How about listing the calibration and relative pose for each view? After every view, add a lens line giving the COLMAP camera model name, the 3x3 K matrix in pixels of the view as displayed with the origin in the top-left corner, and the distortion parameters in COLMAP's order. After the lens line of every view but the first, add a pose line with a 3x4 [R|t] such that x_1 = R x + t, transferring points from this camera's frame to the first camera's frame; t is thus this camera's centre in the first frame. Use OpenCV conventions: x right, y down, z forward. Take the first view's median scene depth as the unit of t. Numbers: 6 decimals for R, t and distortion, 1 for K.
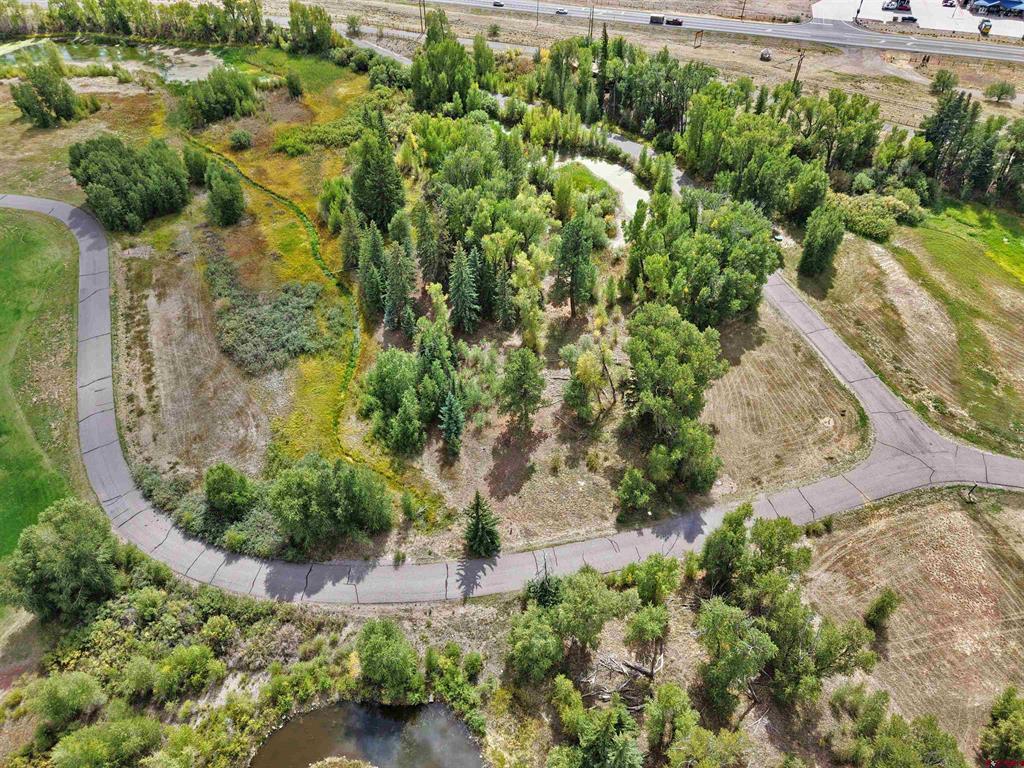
lens RADIAL K [[685.4, 0, 512.0], [0, 685.4, 384.0], [0, 0, 1]] dist [0.003922, -0.007179]
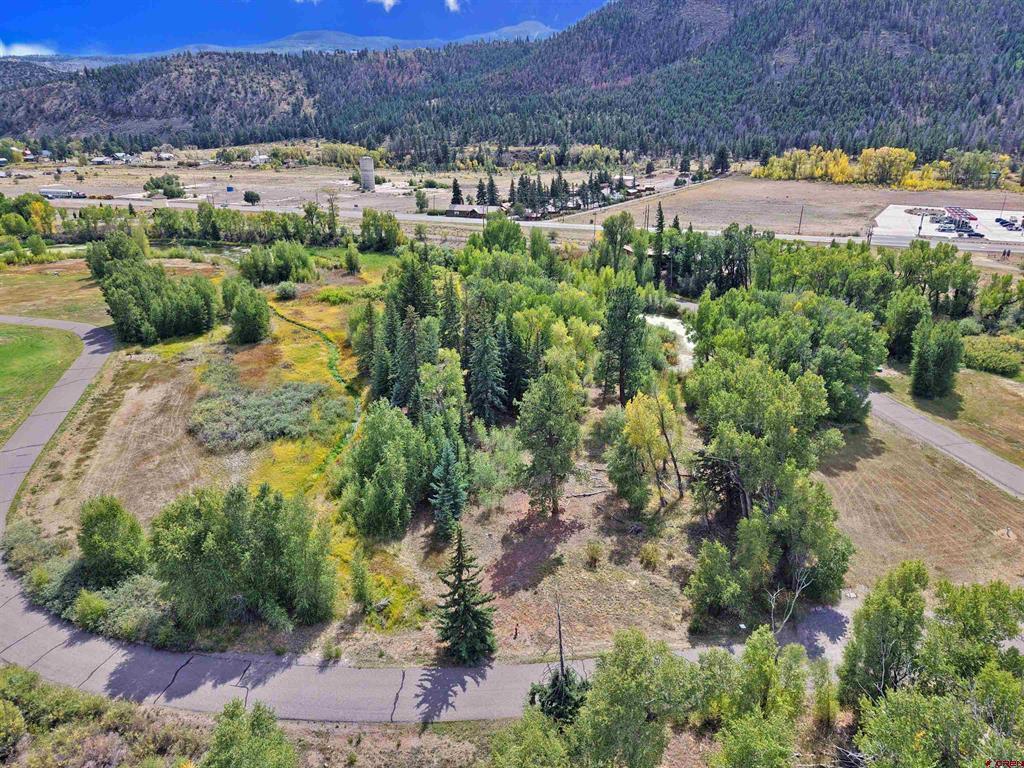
lens RADIAL K [[685.4, 0, 512.0], [0, 685.4, 384.0], [0, 0, 1]] dist [0.003922, -0.007179]
pose [[0.994650, 0.033199, -0.097818, 0.043162], [-0.070866, 0.908274, -0.412330, 0.238441], [0.075157, 0.417056, 0.905768, 0.306197]]
